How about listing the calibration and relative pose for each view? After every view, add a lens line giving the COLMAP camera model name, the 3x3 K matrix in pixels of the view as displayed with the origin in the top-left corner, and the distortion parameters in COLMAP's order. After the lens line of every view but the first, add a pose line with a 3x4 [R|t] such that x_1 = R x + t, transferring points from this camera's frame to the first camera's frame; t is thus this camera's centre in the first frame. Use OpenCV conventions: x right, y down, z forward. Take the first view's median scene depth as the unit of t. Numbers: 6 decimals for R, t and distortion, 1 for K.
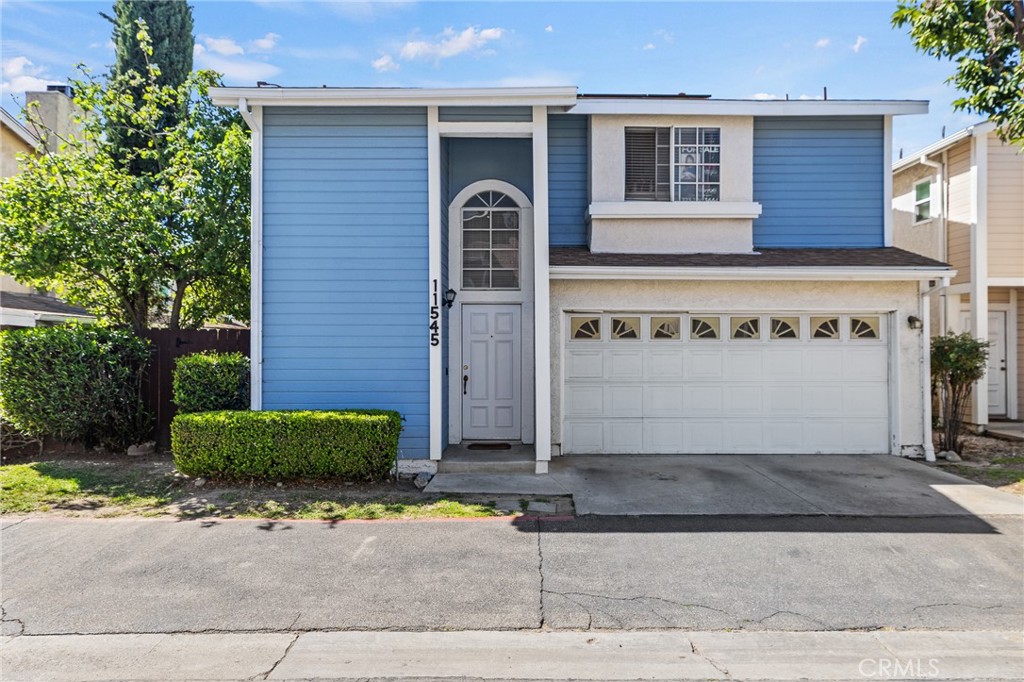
lens RADIAL K [[634.2, 0, 511.9], [0, 634.2, 337.9], [0, 0, 1]] dist [-0.001560, 0.000481]
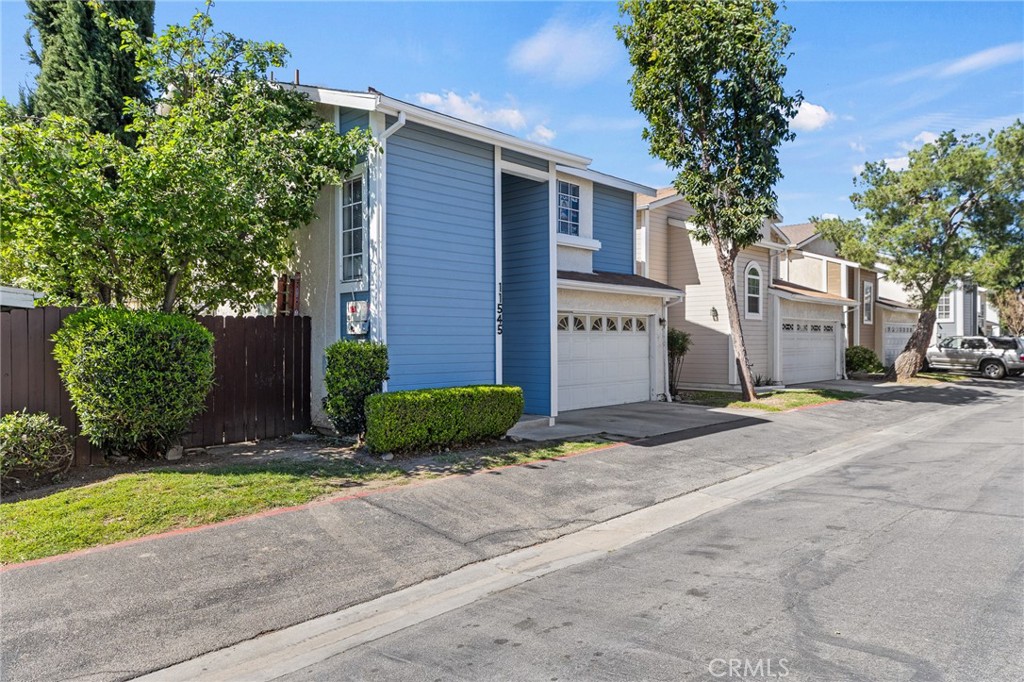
lens RADIAL K [[716.0, 0, 512.4], [0, 716.0, 342.5], [0, 0, 1]] dist [0.007199, 0.000245]
pose [[0.668387, -0.005266, 0.743795, -1.047002], [-0.008054, 0.999865, 0.014316, 0.006539], [-0.743770, -0.015559, 0.668255, 0.009819]]
